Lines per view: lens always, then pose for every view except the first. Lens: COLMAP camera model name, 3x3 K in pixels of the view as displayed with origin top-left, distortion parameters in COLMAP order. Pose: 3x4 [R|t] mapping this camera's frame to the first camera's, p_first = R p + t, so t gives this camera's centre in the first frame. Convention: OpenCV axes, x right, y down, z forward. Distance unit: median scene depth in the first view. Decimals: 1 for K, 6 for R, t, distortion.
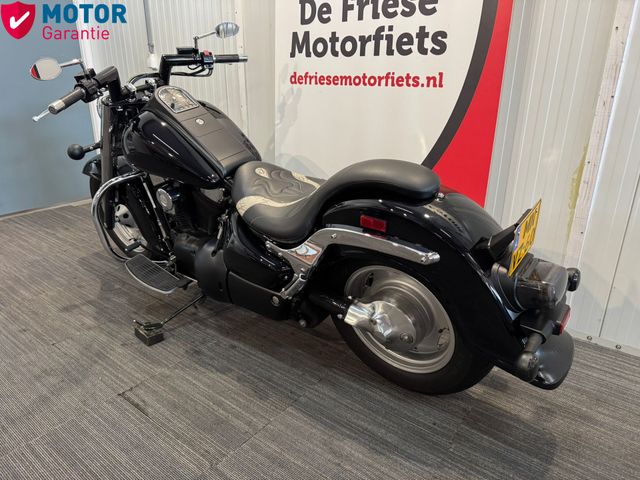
lens RADIAL K [[452.7, 0, 322.1], [0, 452.7, 231.5], [0, 0, 1]] dist [0.018502, -0.006911]
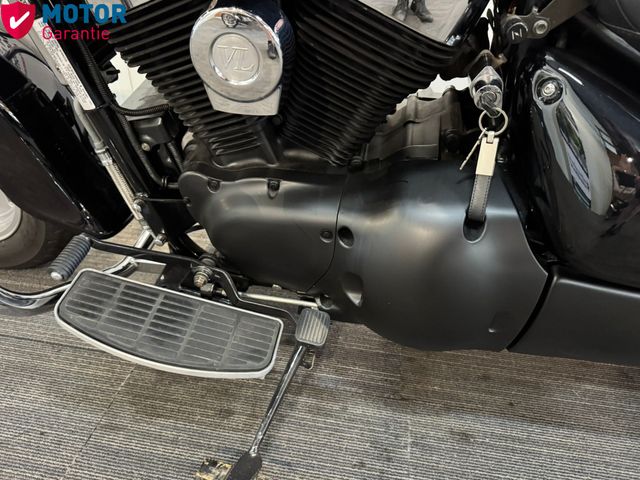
lens RADIAL K [[443.8, 0, 317.4], [0, 443.8, 231.5], [0, 0, 1]] dist [-0.007623, -0.002280]
pose [[0.880338, -0.252660, 0.401457, -0.430083], [0.143170, 0.948396, 0.282928, -0.043358], [-0.452225, -0.191595, 0.871082, 0.771252]]
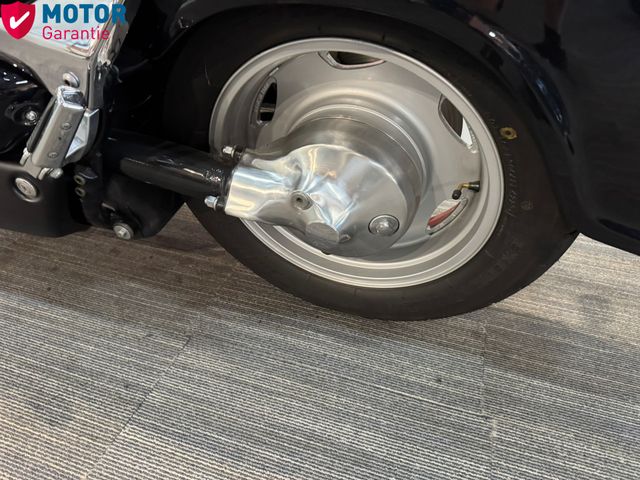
lens RADIAL K [[460.2, 0, 316.7], [0, 460.2, 232.0], [0, 0, 1]] dist [-0.002293, -0.004411]
pose [[0.944211, -0.180463, 0.275499, 0.009145], [0.101026, 0.954890, 0.279247, 0.091547], [-0.313465, -0.235836, 0.919849, 0.495831]]
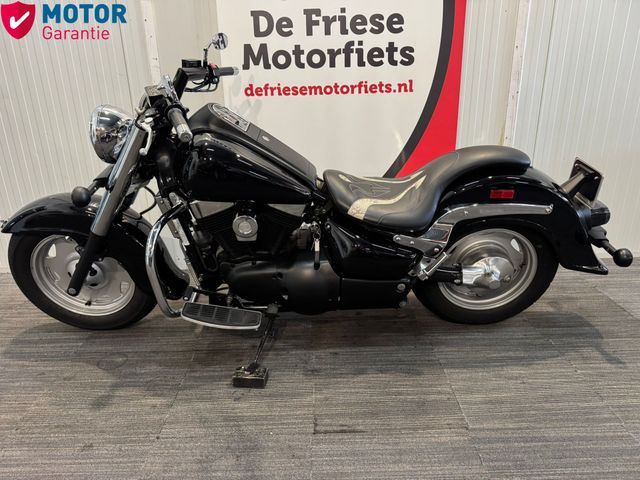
lens RADIAL K [[447.2, 0, 315.1], [0, 447.2, 238.6], [0, 0, 1]] dist [0.011495, -0.001629]
pose [[0.785758, -0.227118, 0.575327, -0.765622], [0.231836, 0.970481, 0.066477, -0.074413], [-0.573442, 0.081146, 0.815217, 0.195182]]
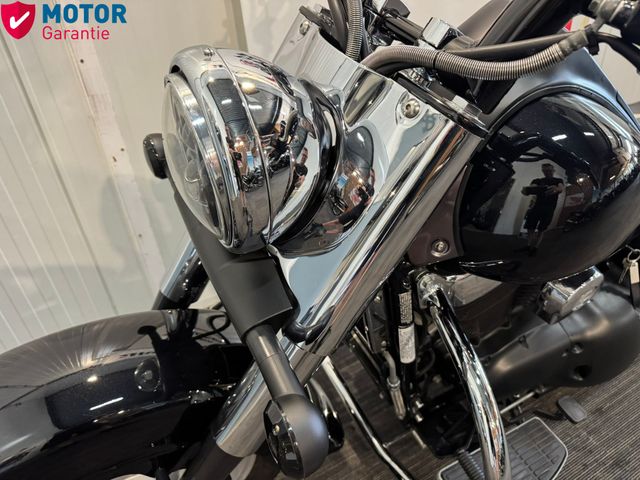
lens RADIAL K [[460.2, 0, 316.7], [0, 460.2, 232.0], [0, 0, 1]] dist [-0.002293, -0.004411]
pose [[0.409077, -0.526401, 0.745357, -0.722564], [0.369080, 0.842483, 0.392431, -0.360944], [-0.834527, 0.114562, 0.538925, 0.981170]]
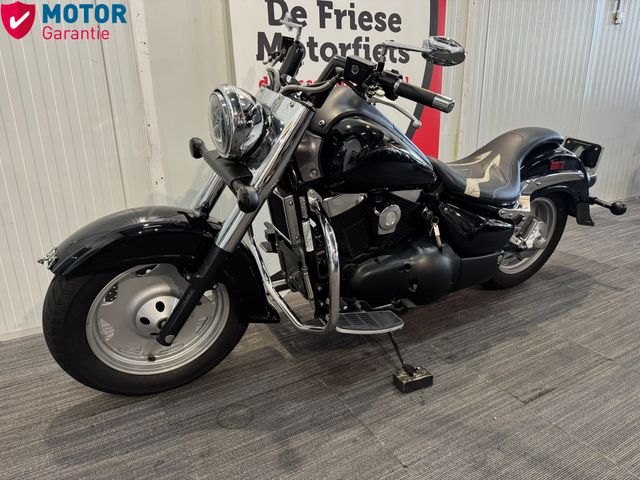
lens RADIAL K [[449.2, 0, 317.7], [0, 449.2, 239.4], [0, 0, 1]] dist [0.004463, -0.001191]
pose [[0.387986, -0.287321, 0.875736, -1.150127], [0.328280, 0.930933, 0.159990, -0.210967], [-0.861220, 0.225413, 0.455510, 0.757975]]
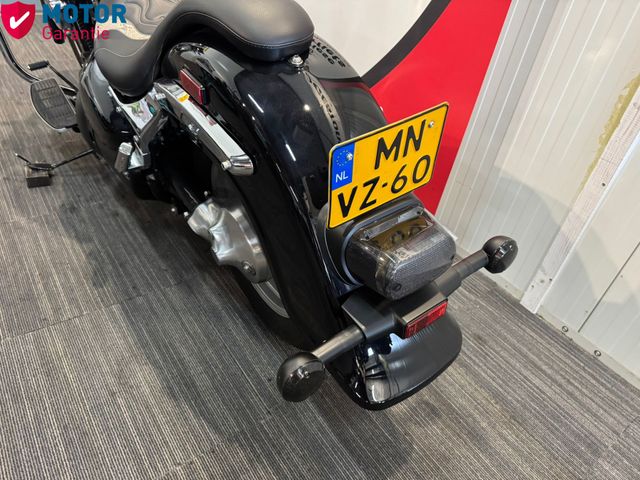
lens RADIAL K [[452.7, 0, 322.1], [0, 452.7, 231.5], [0, 0, 1]] dist [0.018502, -0.006911]
pose [[0.953474, 0.262041, -0.149068, 0.304048], [-0.212343, 0.934731, 0.284934, -0.034741], [0.214003, -0.240024, 0.946885, 0.290210]]
